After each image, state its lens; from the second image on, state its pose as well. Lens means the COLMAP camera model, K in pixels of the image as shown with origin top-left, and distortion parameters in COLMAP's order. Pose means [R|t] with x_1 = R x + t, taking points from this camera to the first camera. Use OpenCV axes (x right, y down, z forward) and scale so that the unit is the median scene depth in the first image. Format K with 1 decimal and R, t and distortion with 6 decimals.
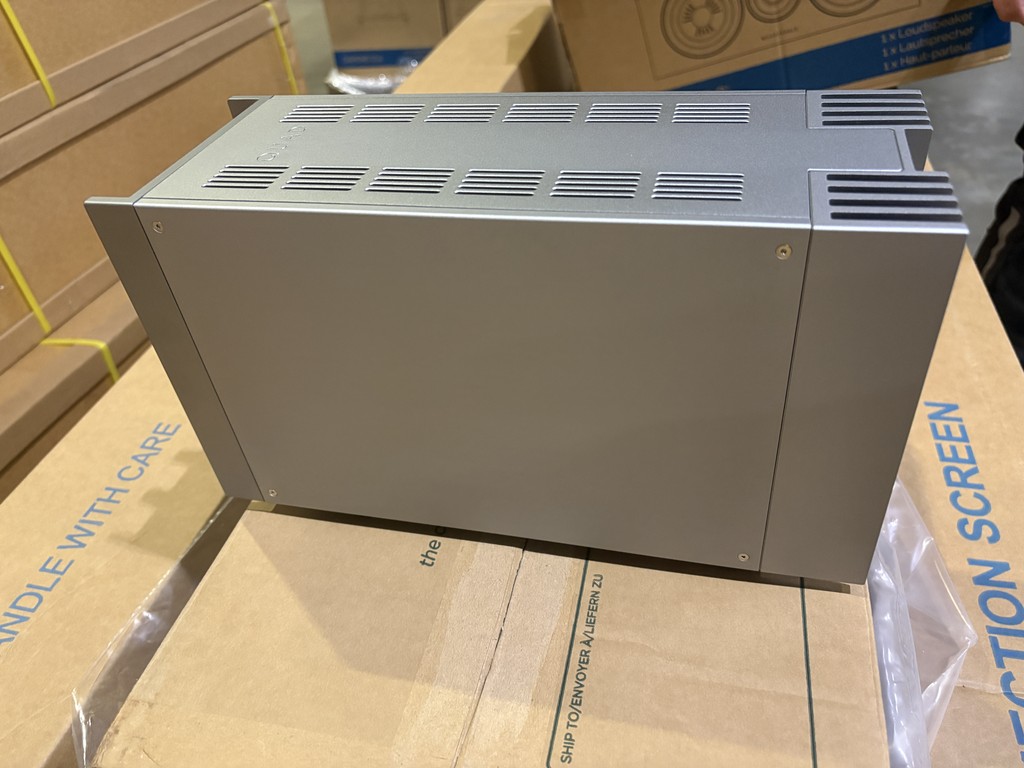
lens RADIAL K [[815.0, 0, 491.8], [0, 815.0, 386.0], [0, 0, 1]] dist [0.055787, -0.109578]
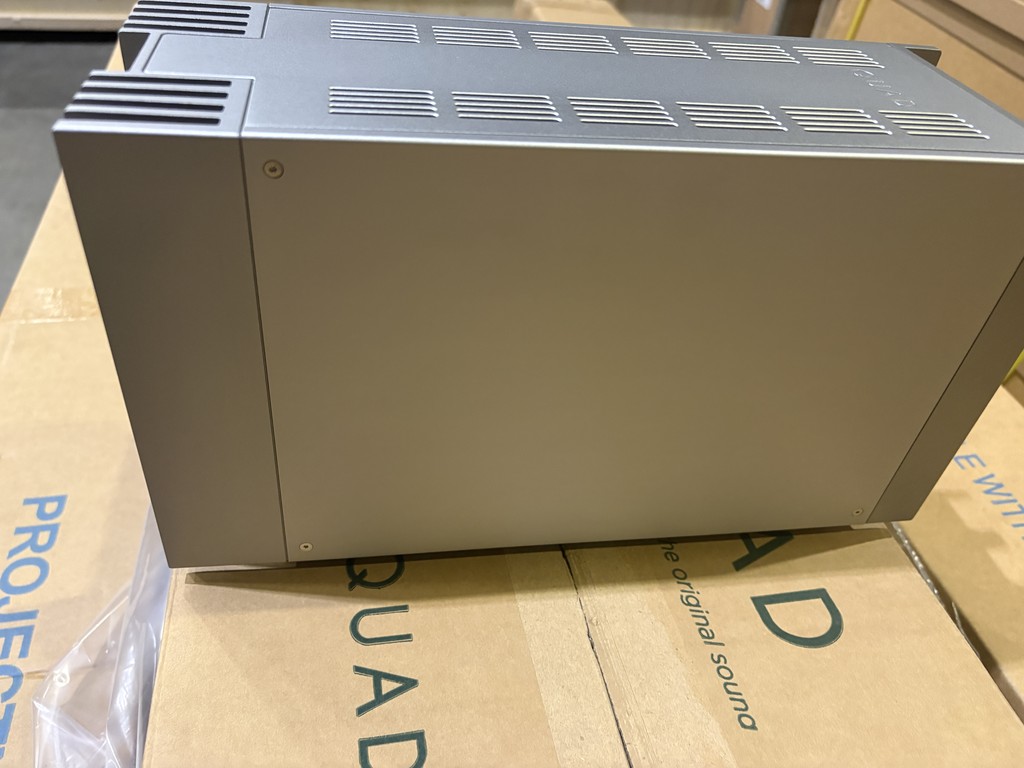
lens RADIAL K [[815.0, 0, 491.8], [0, 815.0, 386.0], [0, 0, 1]] dist [0.055787, -0.109578]
pose [[-0.914062, 0.260532, -0.310828, 0.382933], [-0.258640, 0.215883, 0.941541, -0.771382], [0.312404, 0.941020, -0.129946, 1.105164]]
